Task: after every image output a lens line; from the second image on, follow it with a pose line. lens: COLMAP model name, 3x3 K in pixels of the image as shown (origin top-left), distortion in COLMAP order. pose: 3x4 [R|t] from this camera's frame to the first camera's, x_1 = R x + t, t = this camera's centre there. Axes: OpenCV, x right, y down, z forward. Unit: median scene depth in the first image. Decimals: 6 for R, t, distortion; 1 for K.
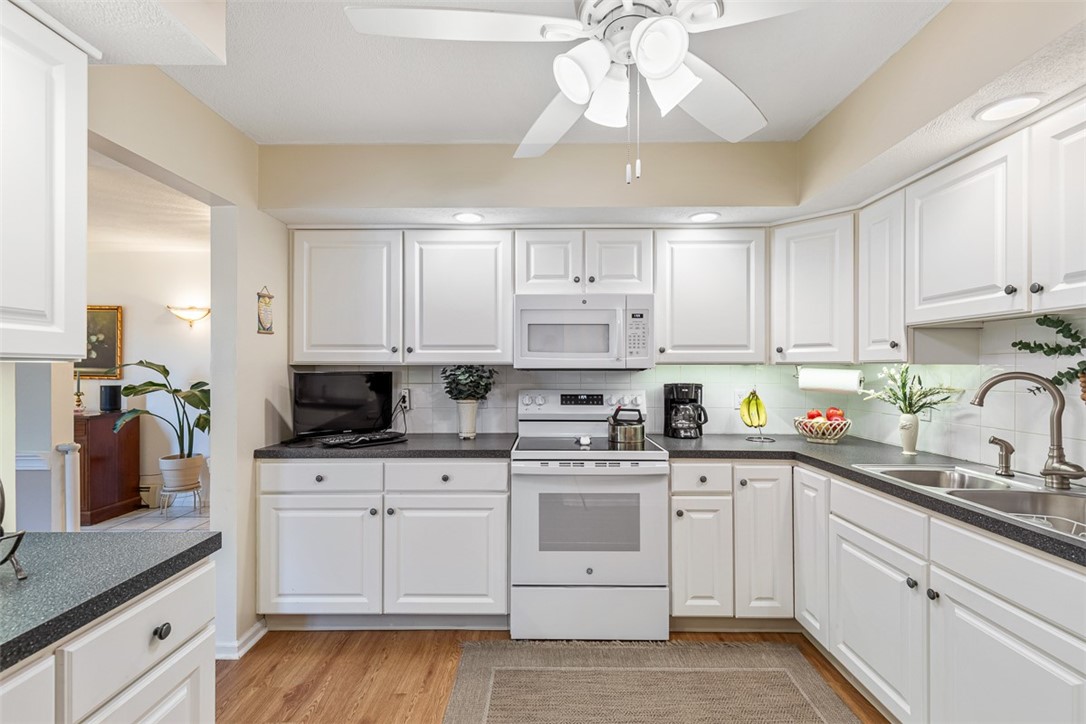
lens RADIAL K [[493.8, 0, 547.4], [0, 493.8, 365.2], [0, 0, 1]] dist [0.004899, 0.000103]
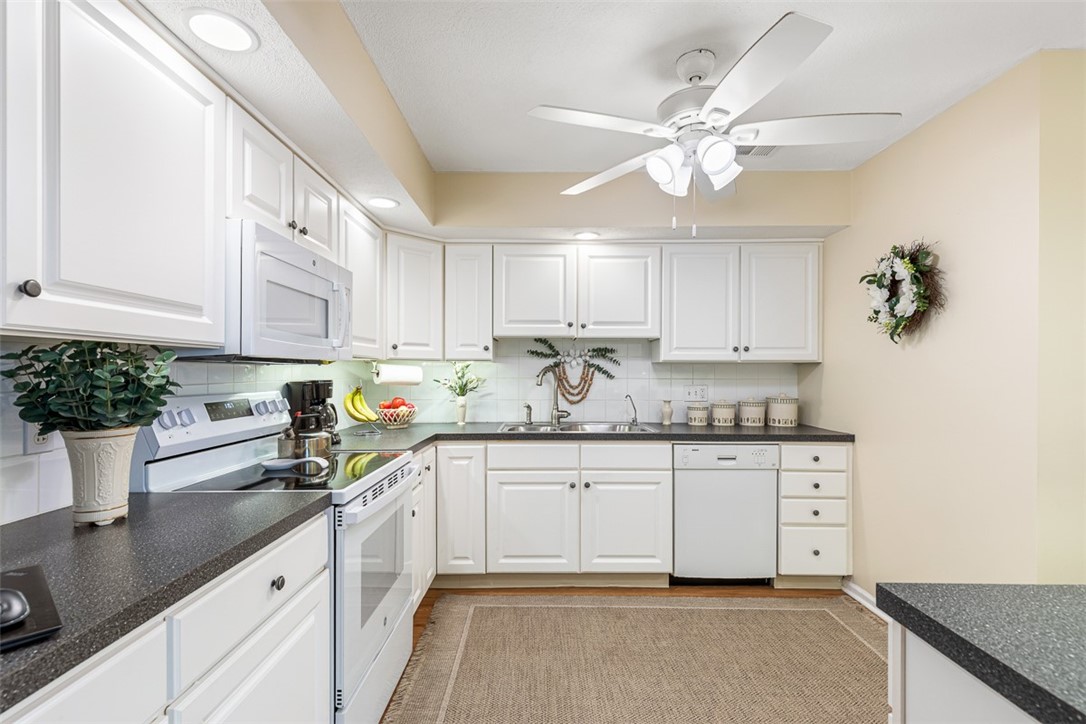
lens RADIAL K [[493.8, 0, 545.8], [0, 493.8, 369.2], [0, 0, 1]] dist [0.004899, 0.000103]
pose [[-0.010108, 0.004831, 0.999937, -0.664532], [-0.007472, 0.999960, -0.004907, 0.023055], [-0.999921, -0.007521, -0.010072, 0.726408]]
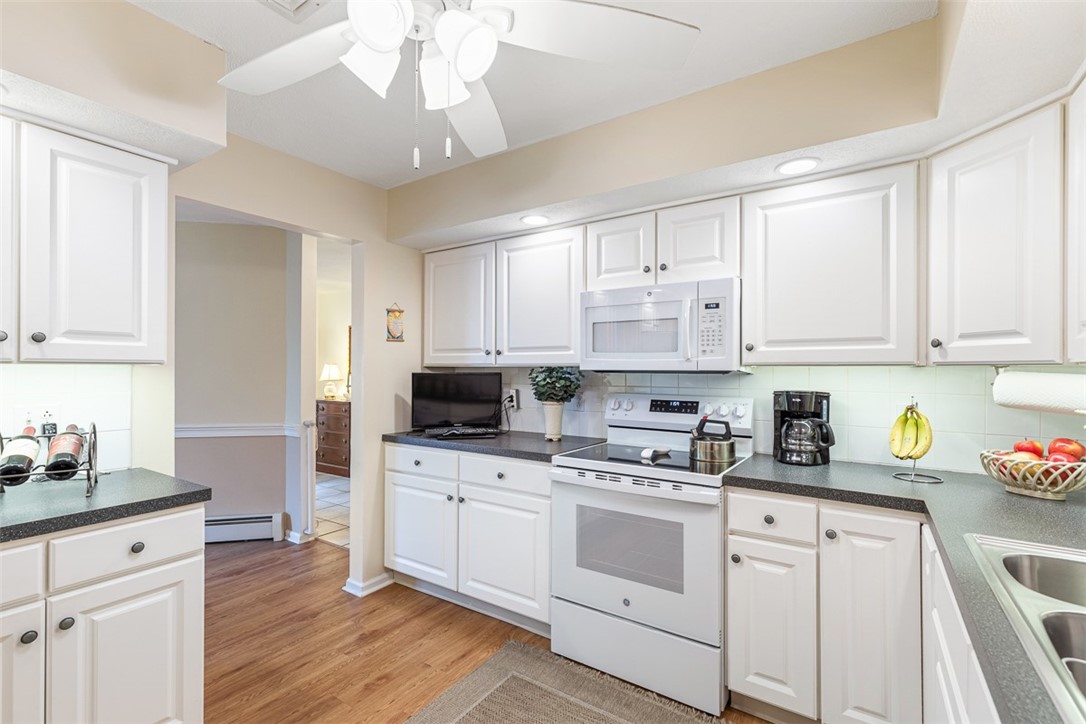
lens RADIAL K [[493.8, 0, 542.3], [0, 493.8, 365.6], [0, 0, 1]] dist [0.004899, 0.000103]
pose [[0.831309, -0.001418, -0.555809, 0.429873], [0.000311, 0.999998, -0.002087, -0.000509], [0.555810, 0.001562, 0.831308, 0.181372]]
